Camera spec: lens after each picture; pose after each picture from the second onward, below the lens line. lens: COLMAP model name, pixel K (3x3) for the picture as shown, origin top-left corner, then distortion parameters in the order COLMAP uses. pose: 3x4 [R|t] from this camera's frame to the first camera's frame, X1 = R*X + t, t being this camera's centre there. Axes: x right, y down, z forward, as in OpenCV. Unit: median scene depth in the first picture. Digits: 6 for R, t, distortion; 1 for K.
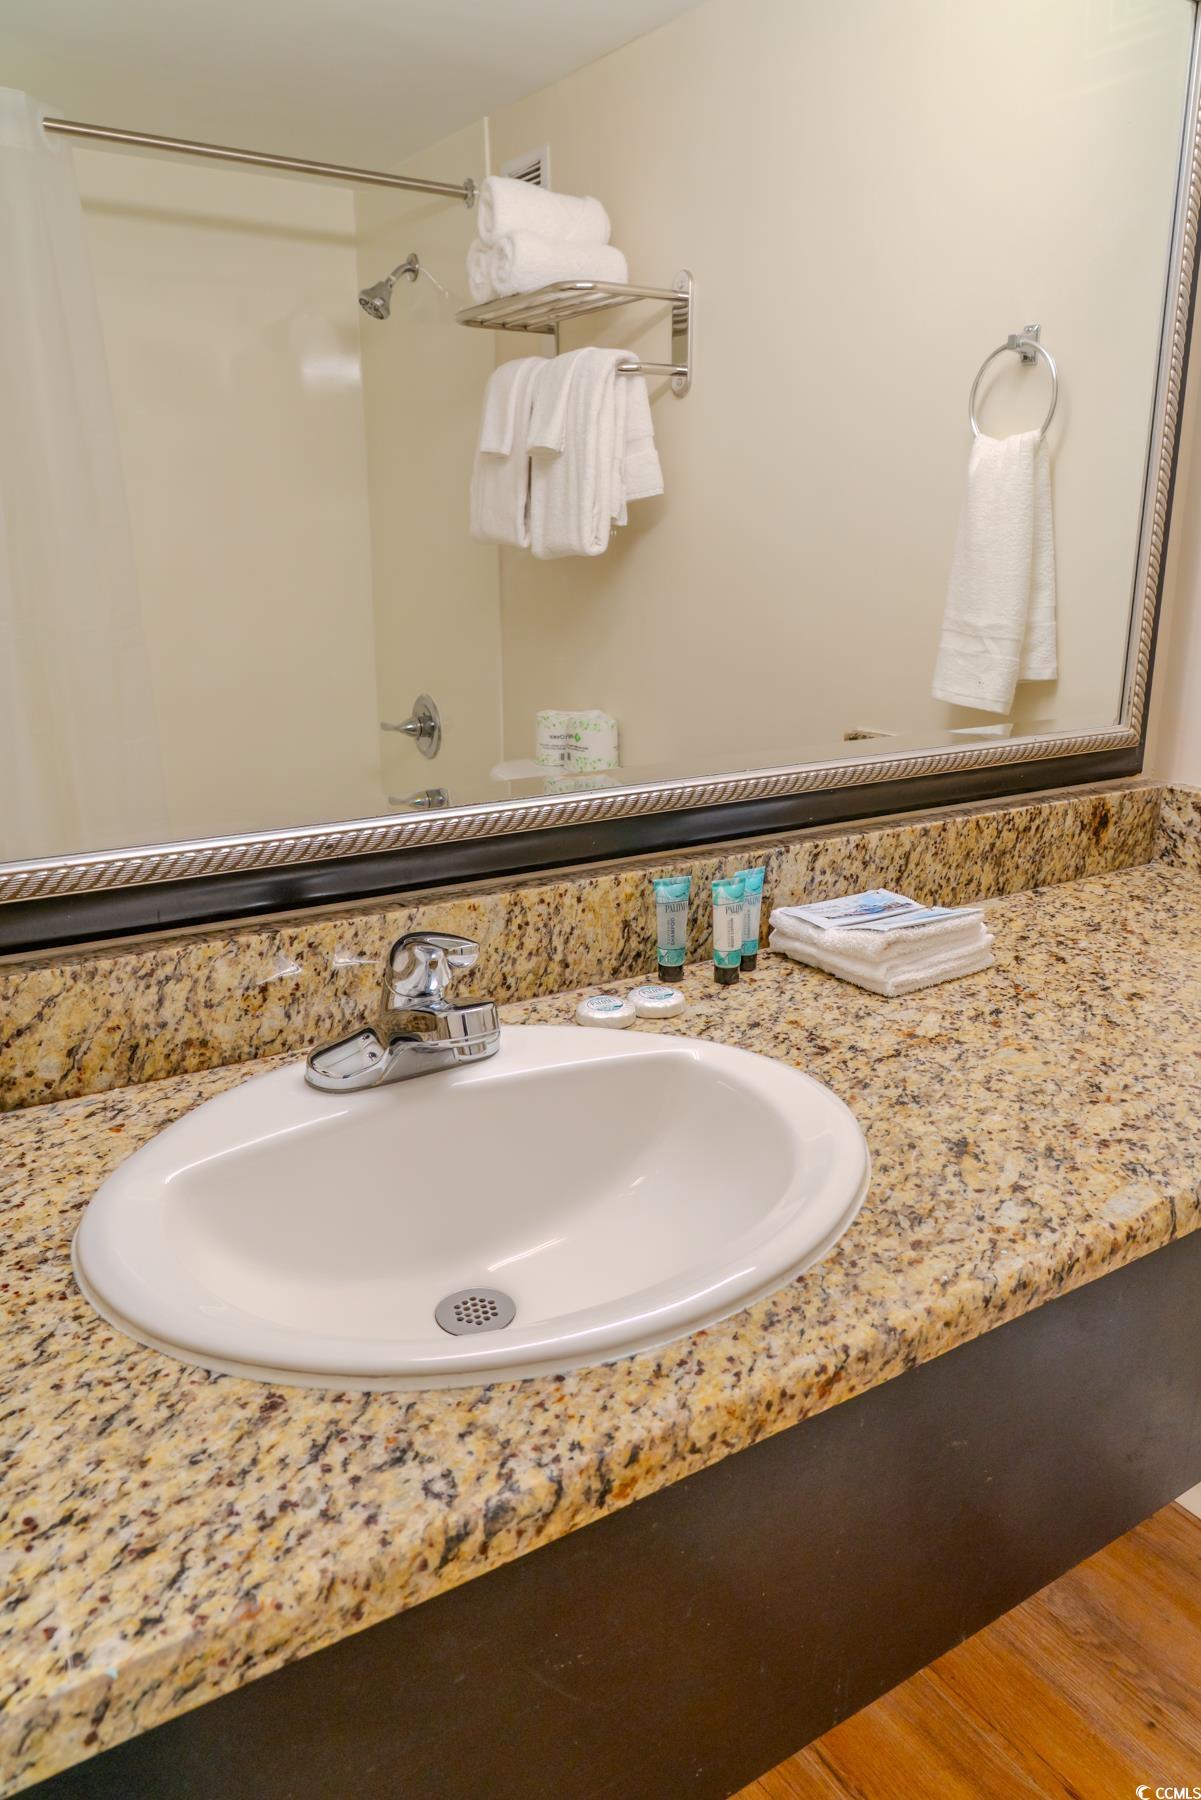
lens RADIAL K [[1375.4, 0, 600.5], [0, 1375.4, 900.0], [0, 0, 1]] dist [-0.057762, 0.072362]
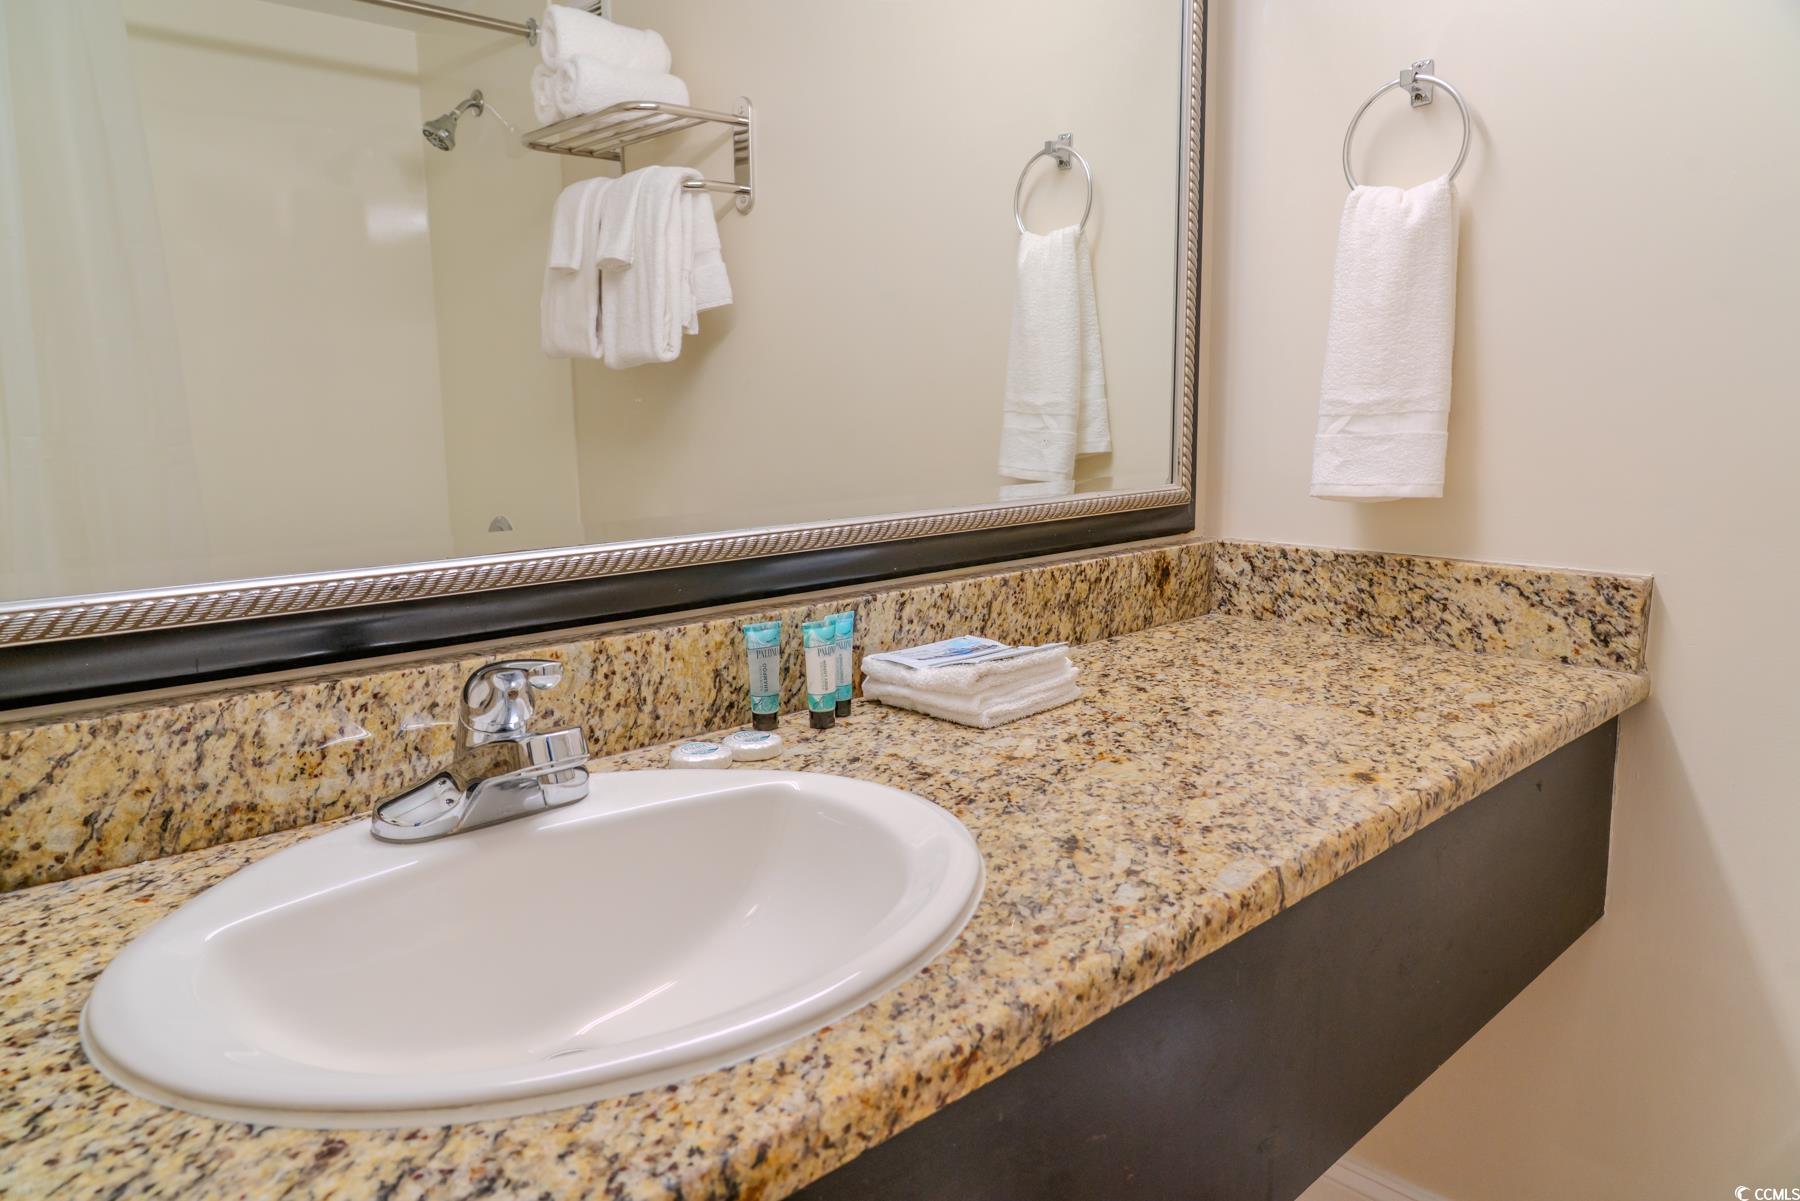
lens RADIAL K [[1302.3, 0, 946.5], [0, 1302.3, 598.4], [0, 0, 1]] dist [-0.044867, 0.017273]
pose [[0.978335, -0.042866, 0.202542, -0.008299], [0.067735, 0.990761, -0.117493, 0.101215], [-0.195634, 0.128666, 0.972200, 0.071083]]
